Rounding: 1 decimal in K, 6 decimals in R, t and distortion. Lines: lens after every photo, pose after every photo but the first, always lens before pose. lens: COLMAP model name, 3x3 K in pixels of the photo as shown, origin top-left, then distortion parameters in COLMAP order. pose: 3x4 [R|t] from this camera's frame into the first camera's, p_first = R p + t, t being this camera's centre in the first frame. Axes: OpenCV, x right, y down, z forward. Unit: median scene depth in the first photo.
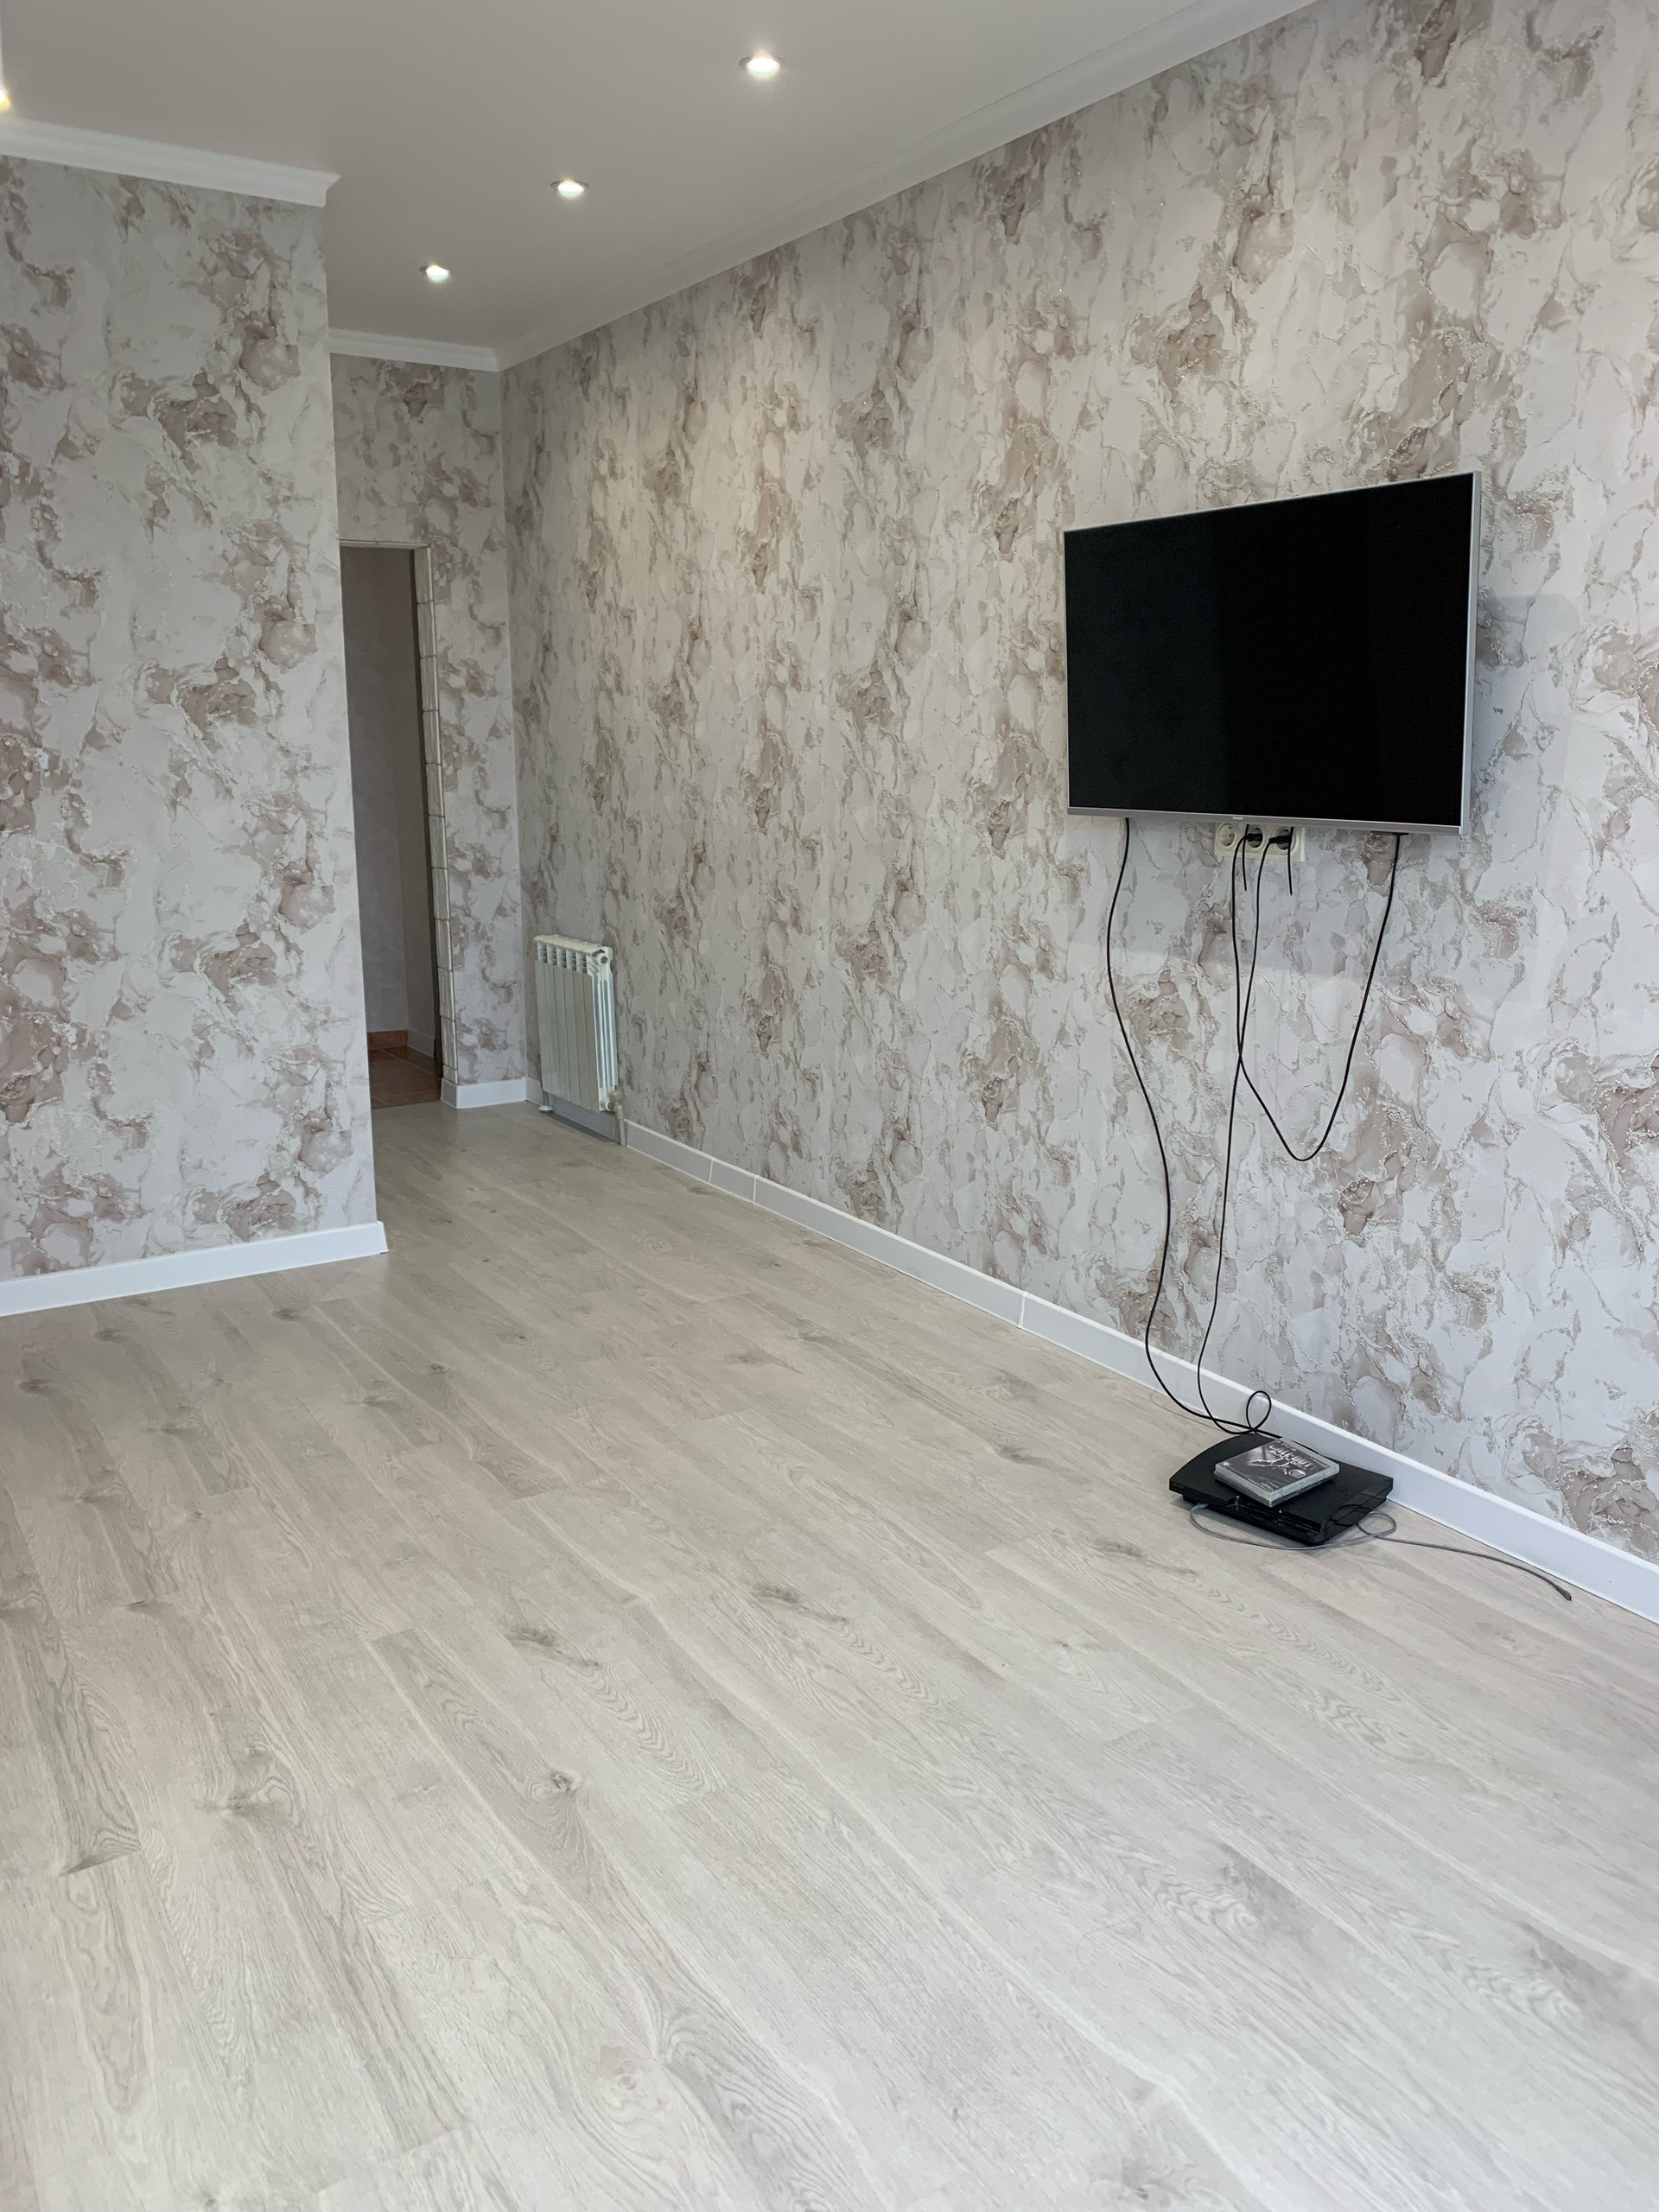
lens RADIAL K [[1719.3, 0, 867.6], [0, 1719.3, 1098.9], [0, 0, 1]] dist [0.068363, -0.060534]
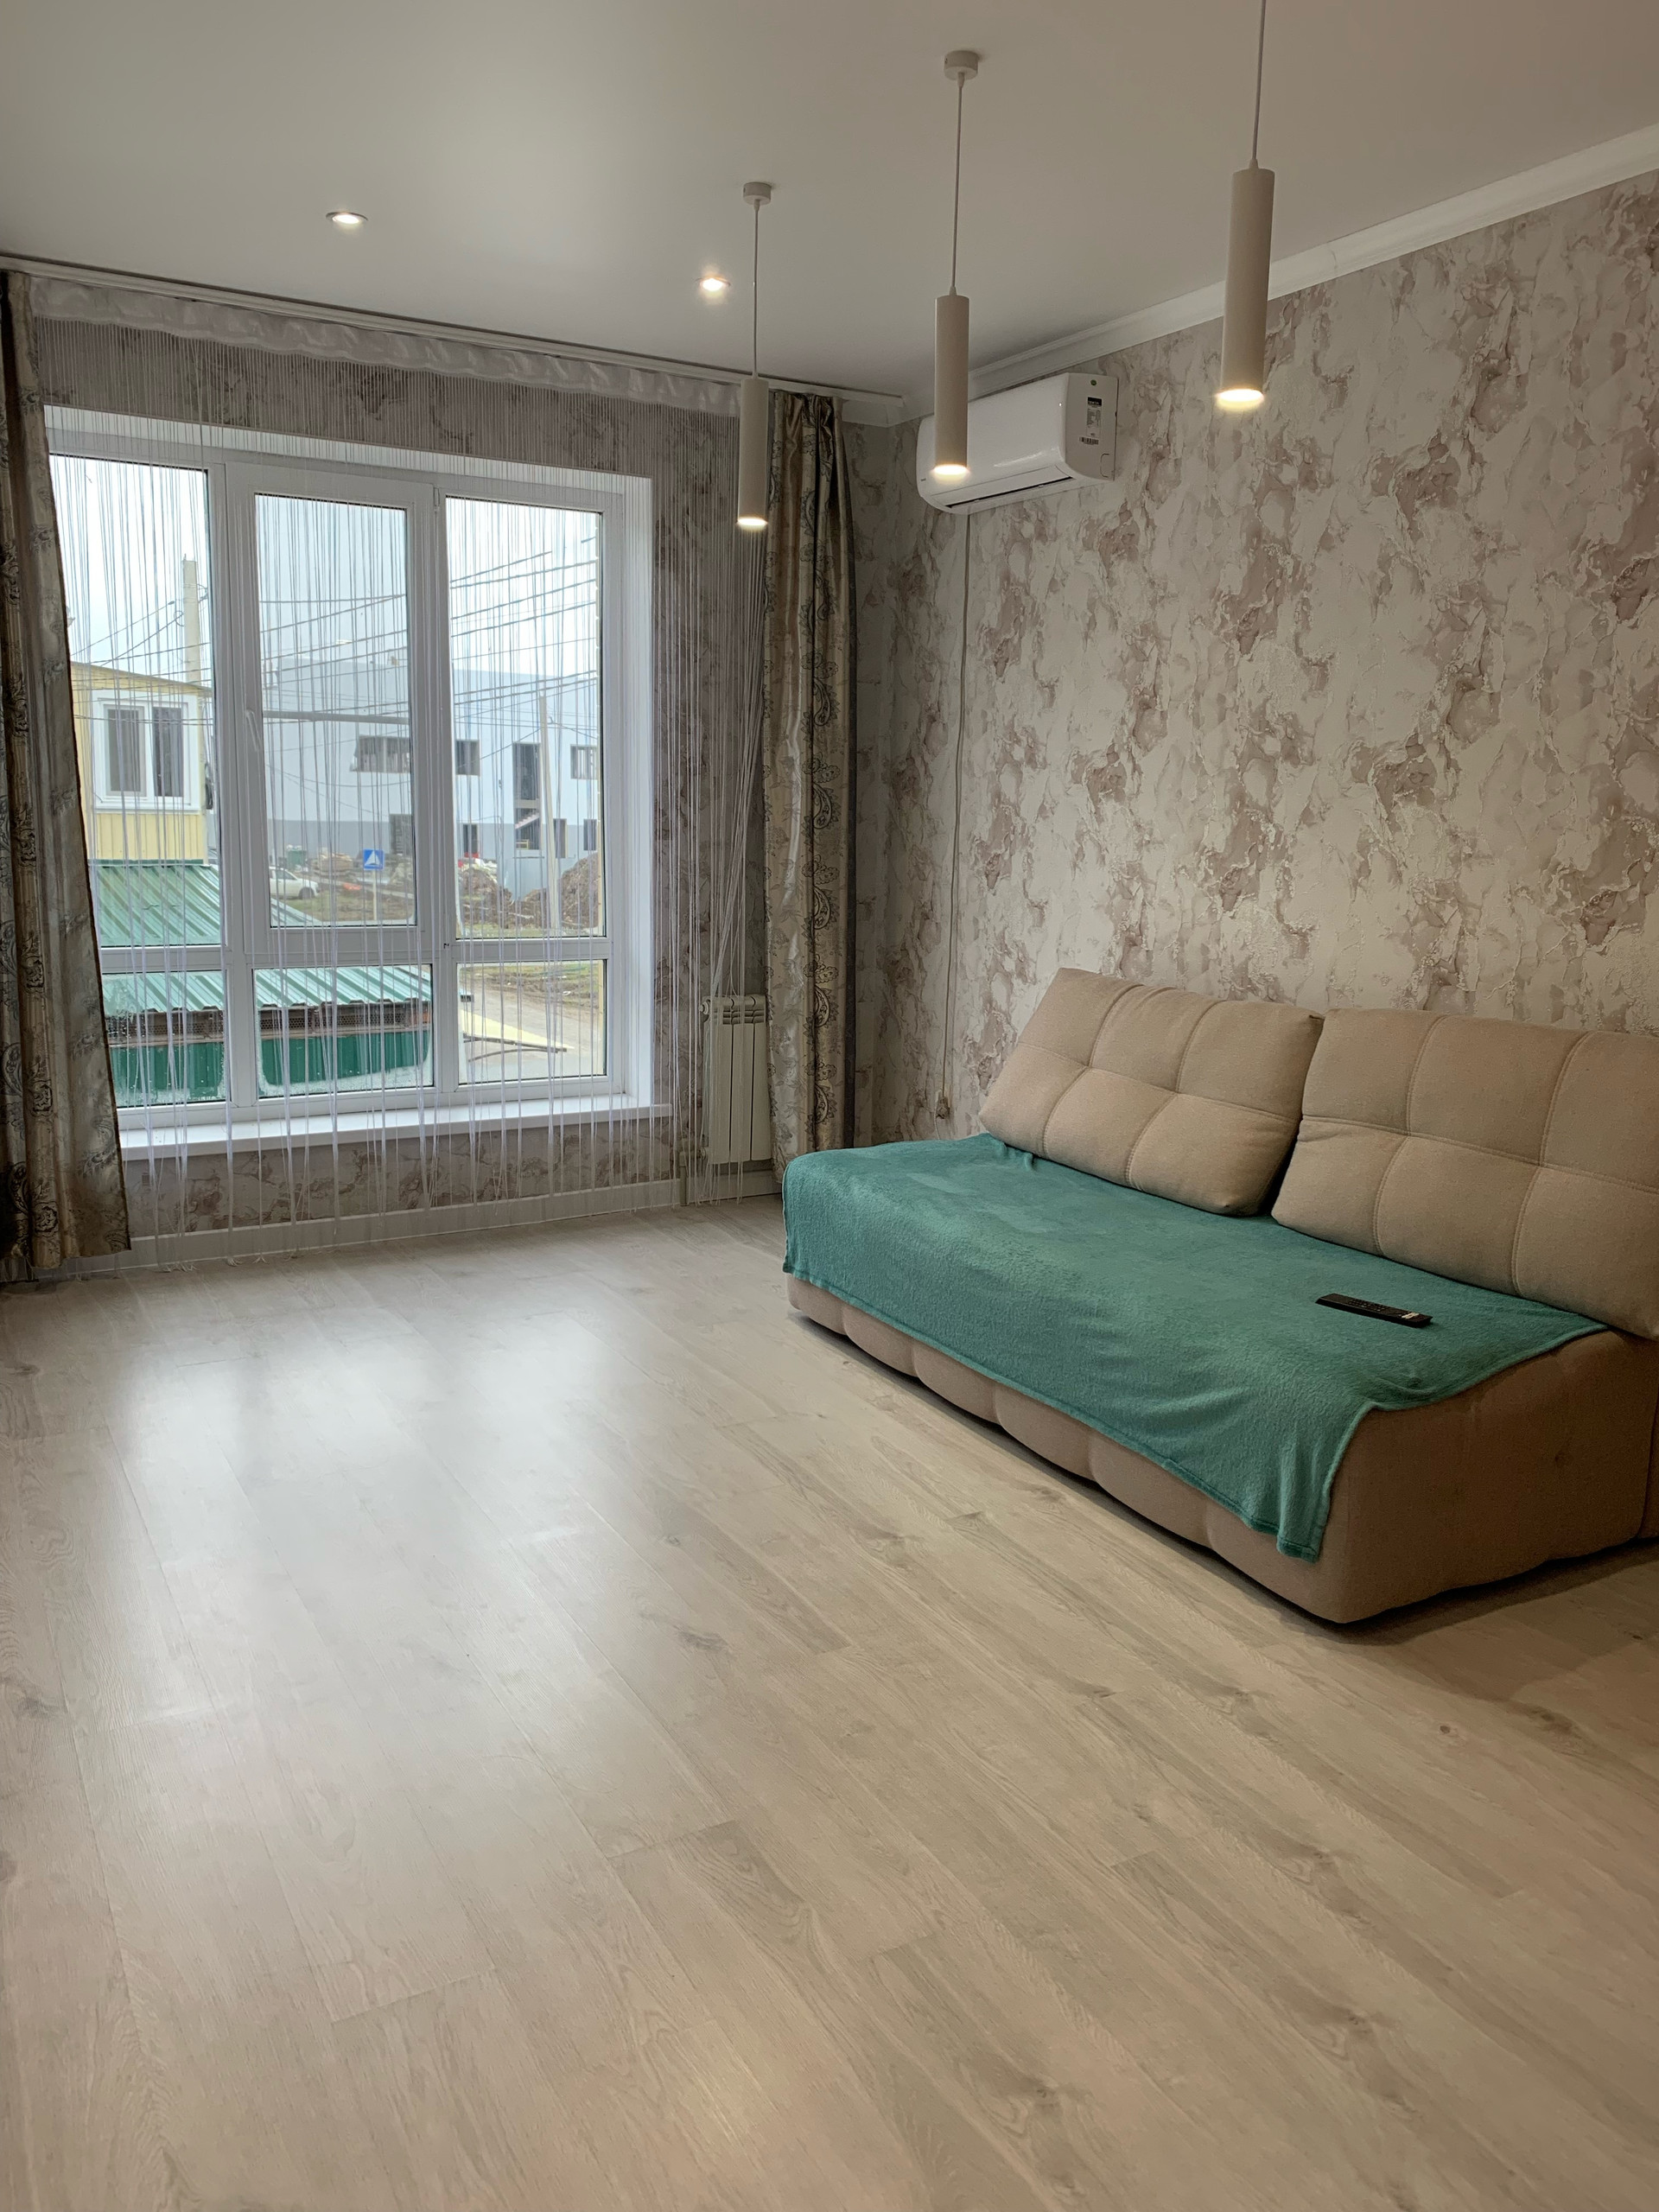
lens RADIAL K [[1719.3, 0, 867.6], [0, 1719.3, 1098.9], [0, 0, 1]] dist [0.068363, -0.060534]
pose [[-0.998178, -0.021923, 0.056223, -0.321404], [0.001102, 0.924903, 0.380202, -0.371048], [-0.060336, 0.379571, -0.923193, 1.708544]]
